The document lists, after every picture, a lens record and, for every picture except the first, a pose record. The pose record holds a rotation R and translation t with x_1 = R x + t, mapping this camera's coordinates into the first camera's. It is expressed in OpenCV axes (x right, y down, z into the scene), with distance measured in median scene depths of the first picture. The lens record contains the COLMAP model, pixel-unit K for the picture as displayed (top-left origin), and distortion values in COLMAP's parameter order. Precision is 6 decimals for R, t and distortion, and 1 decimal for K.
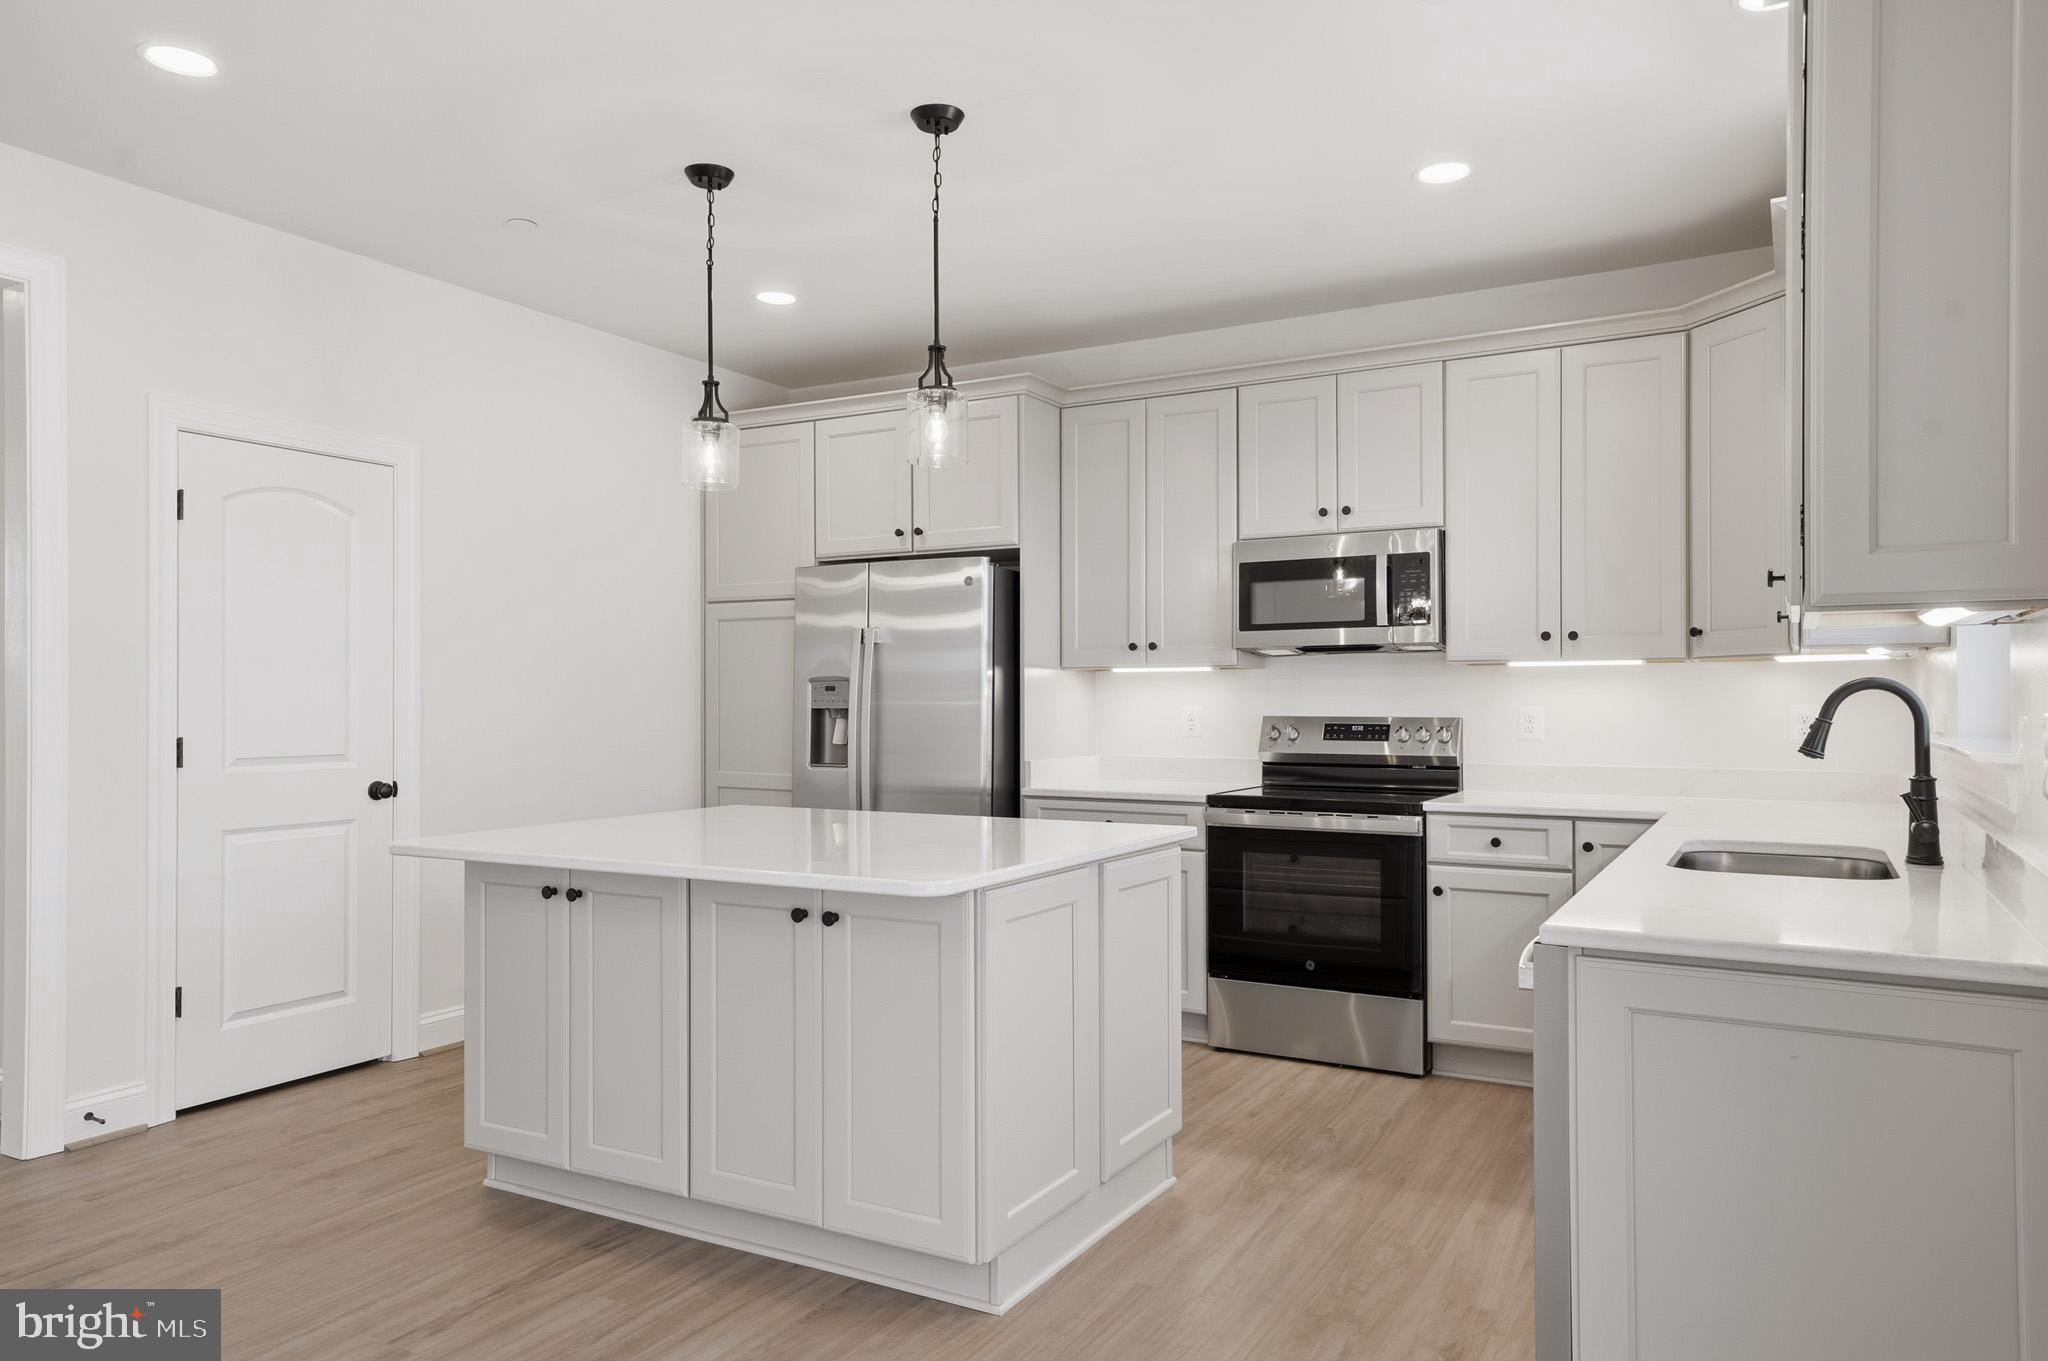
lens RADIAL K [[1374.6, 0, 1018.1], [0, 1374.6, 685.6], [0, 0, 1]] dist [-0.000163, -0.000413]
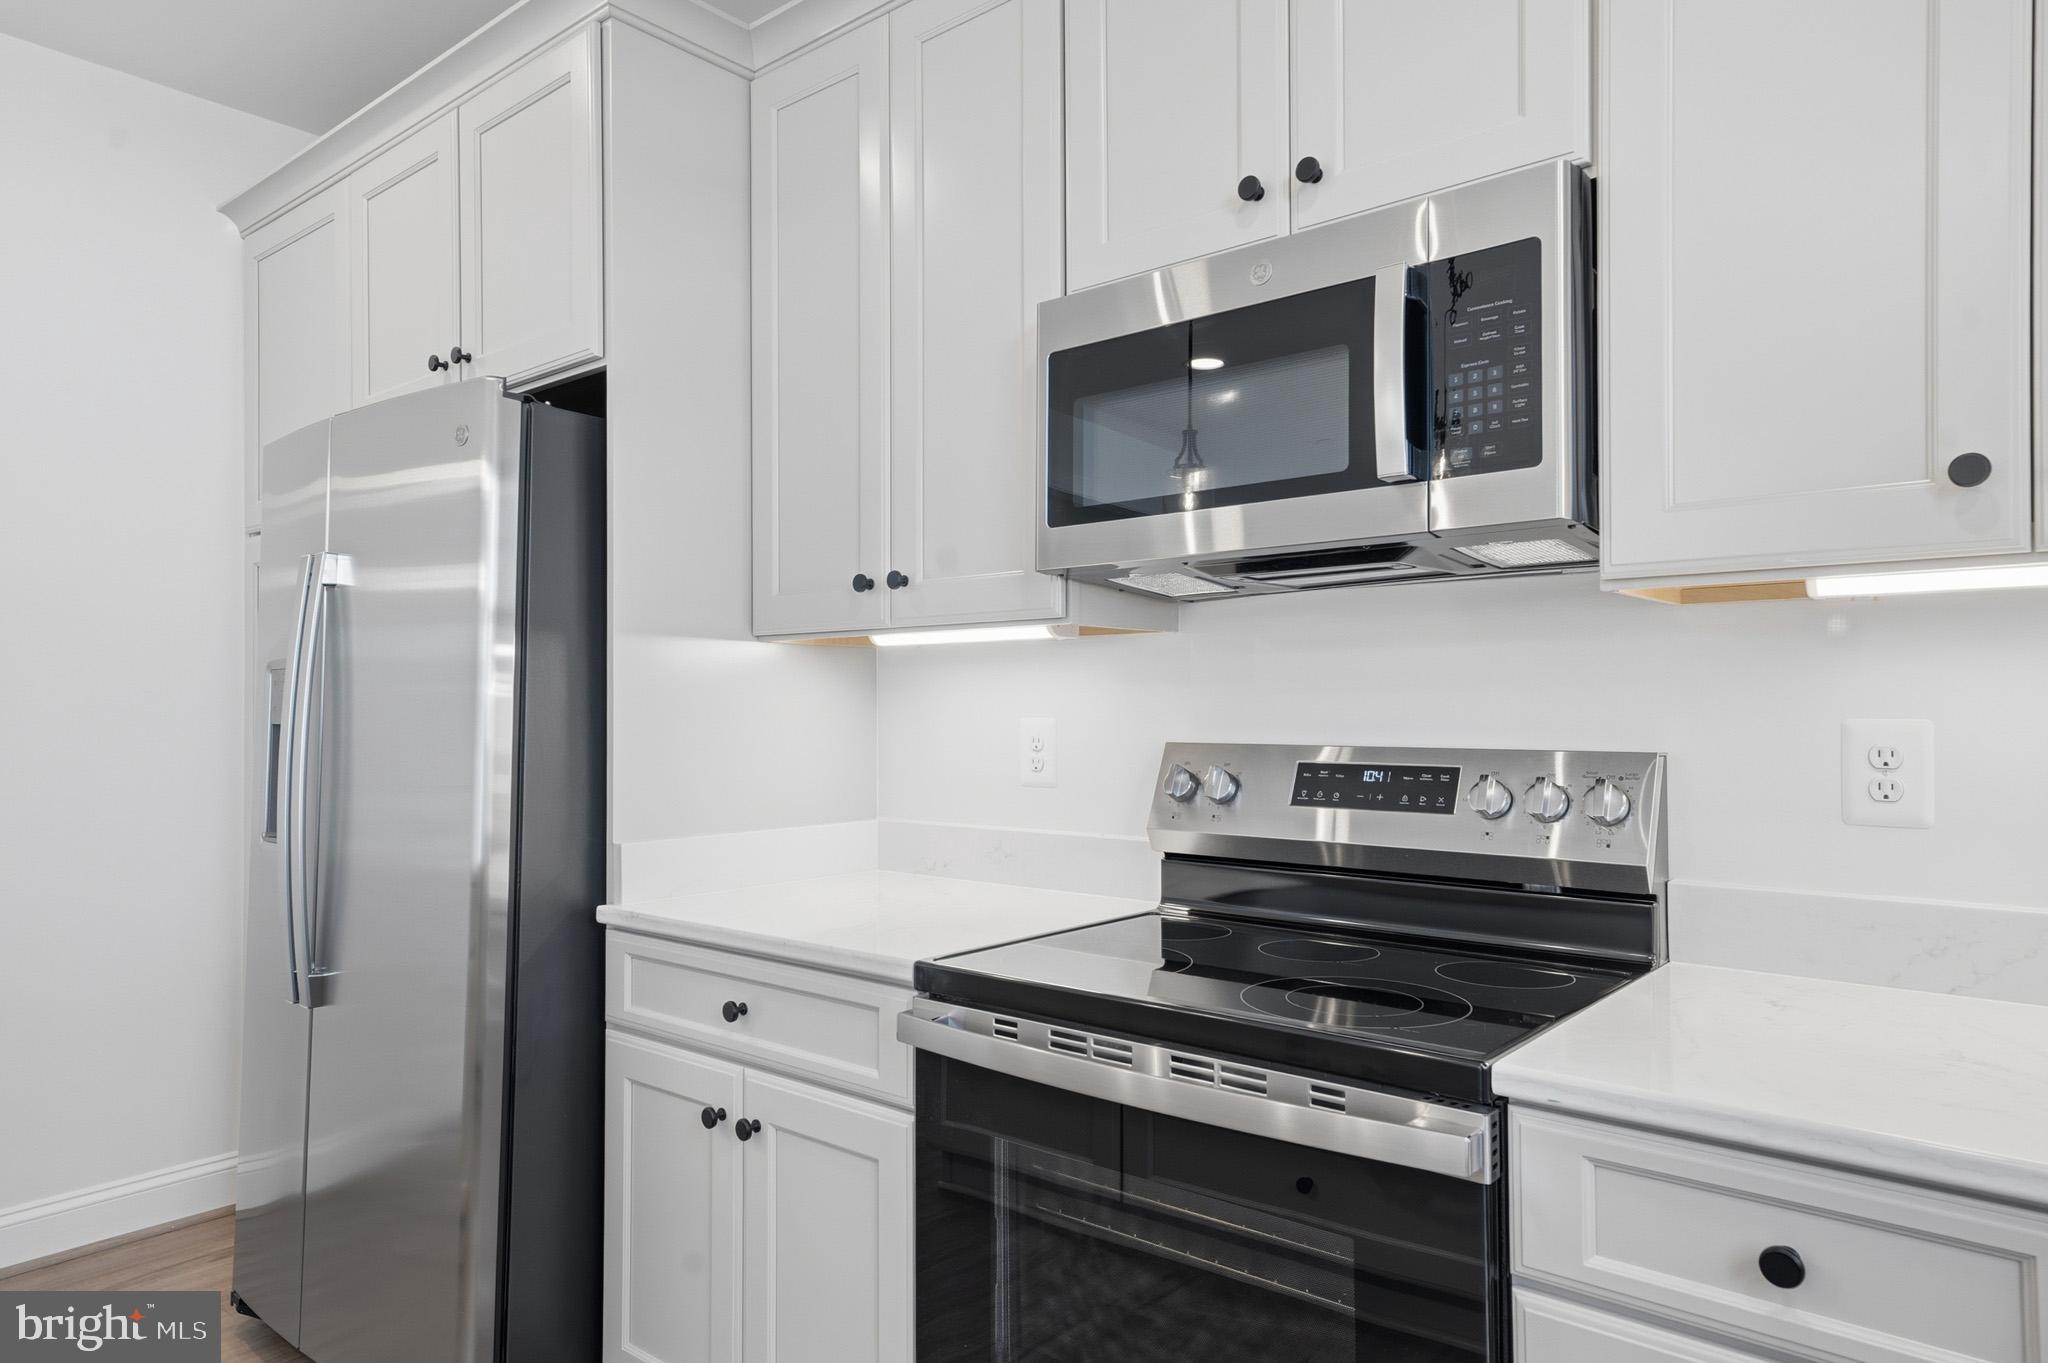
lens RADIAL K [[1297.3, 0, 1031.4], [0, 1297.3, 684.2], [0, 0, 1]] dist [0.034198, 0.002839]
pose [[0.985044, -0.004879, -0.172236, 0.224800], [0.002996, 0.999933, -0.011191, 0.009316], [0.172279, 0.010508, 0.984992, 0.652232]]
